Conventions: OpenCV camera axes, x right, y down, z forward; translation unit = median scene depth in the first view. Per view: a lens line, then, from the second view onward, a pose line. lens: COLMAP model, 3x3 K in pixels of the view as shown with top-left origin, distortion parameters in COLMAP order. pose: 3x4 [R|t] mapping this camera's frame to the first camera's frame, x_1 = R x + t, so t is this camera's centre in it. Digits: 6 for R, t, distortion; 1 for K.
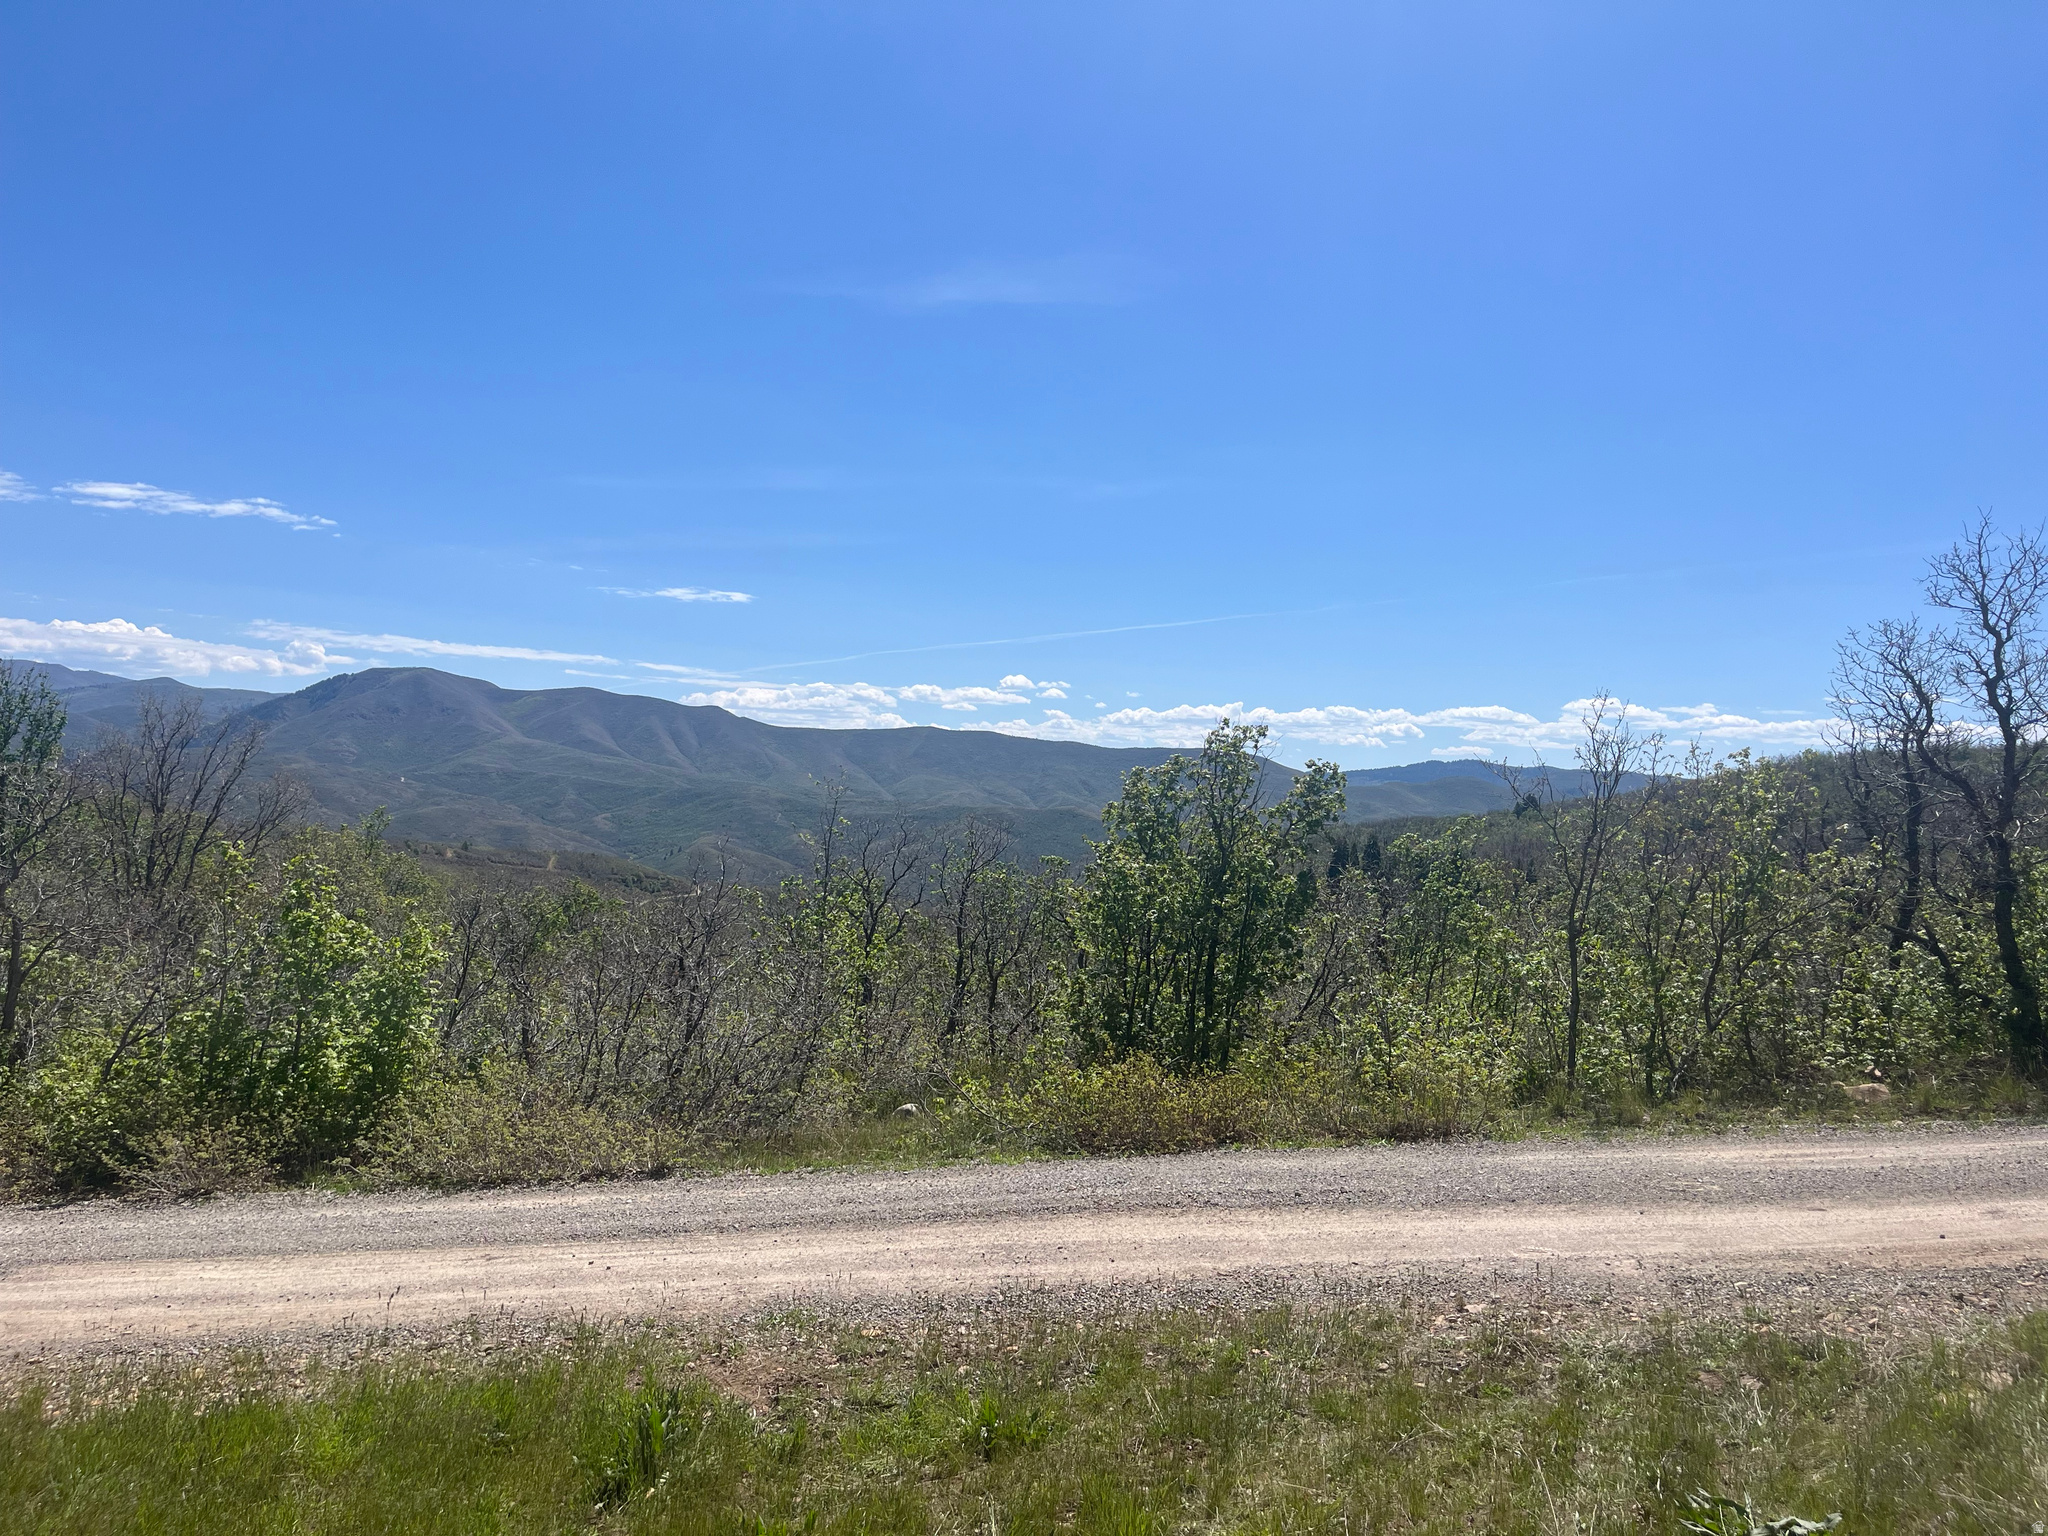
lens RADIAL K [[1551.3, 0, 1023.1], [0, 1551.3, 770.3], [0, 0, 1]] dist [0.001801, 0.000332]
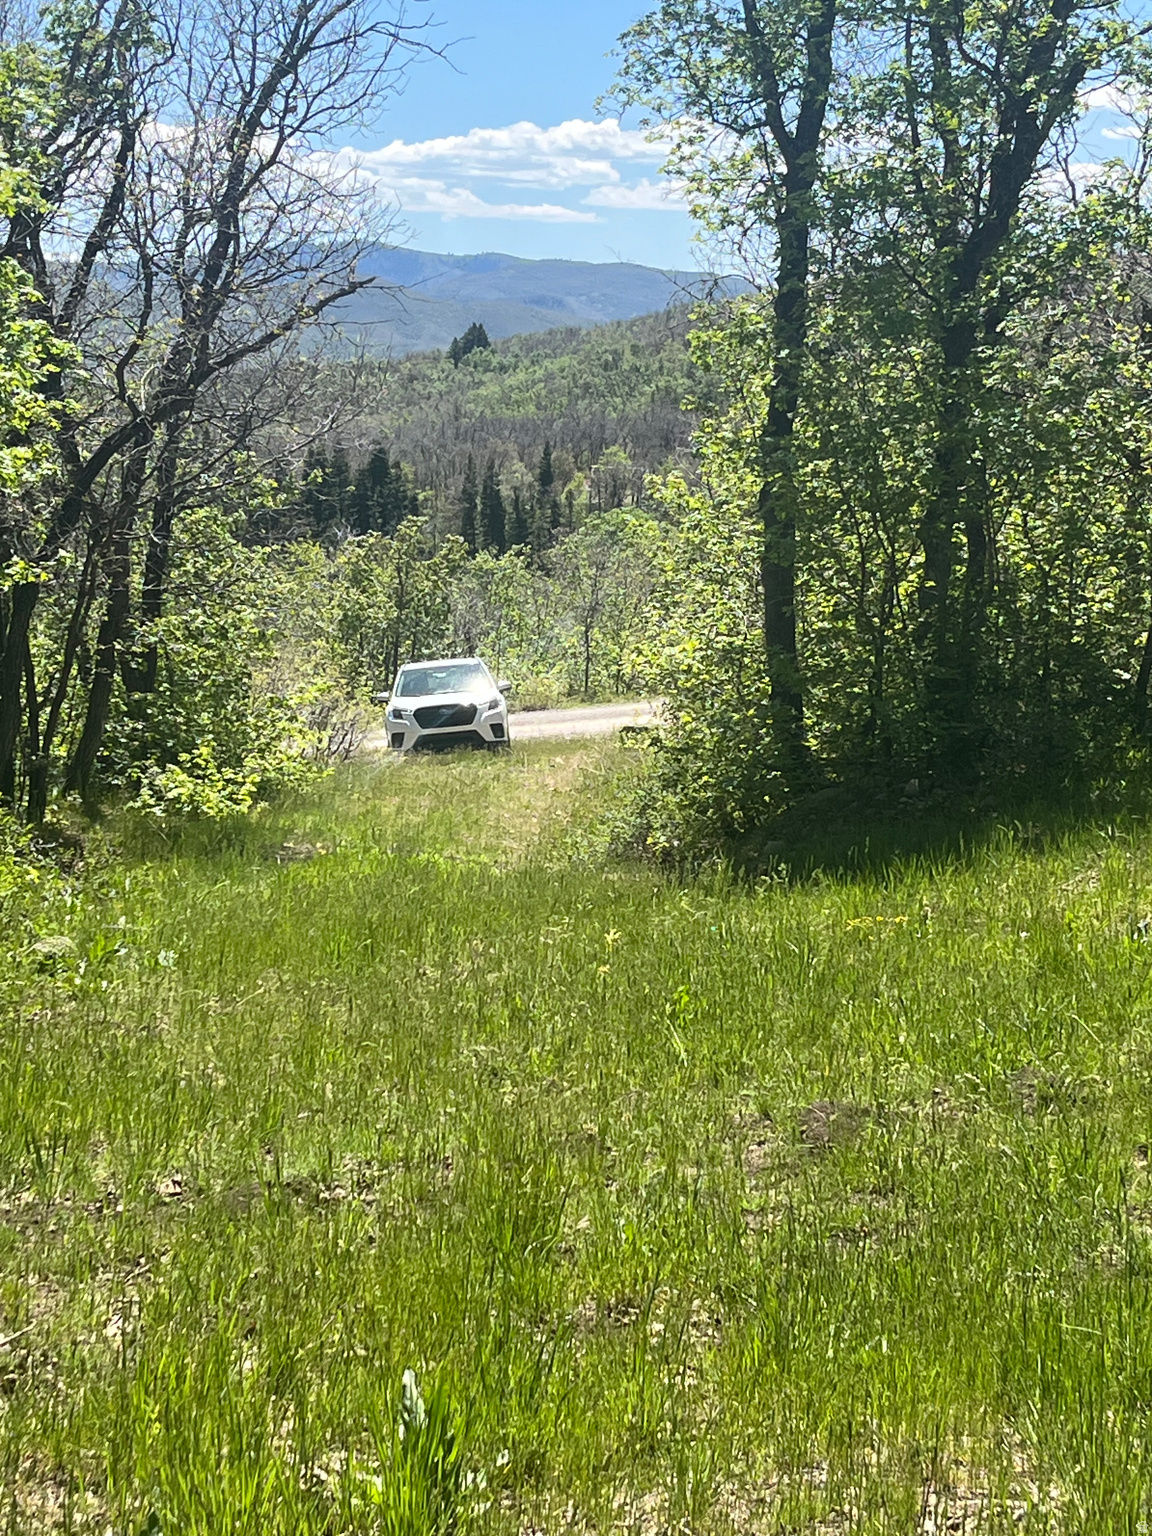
lens RADIAL K [[2908.4, 0, 575.9], [0, 2908.4, 768.0], [0, 0, 1]] dist [-0.000074, 0.000000]
pose [[0.938371, -0.044779, 0.342716, -1.127188], [-0.015828, 0.984964, 0.172031, -0.425146], [-0.345267, -0.166854, 0.923553, -2.955600]]
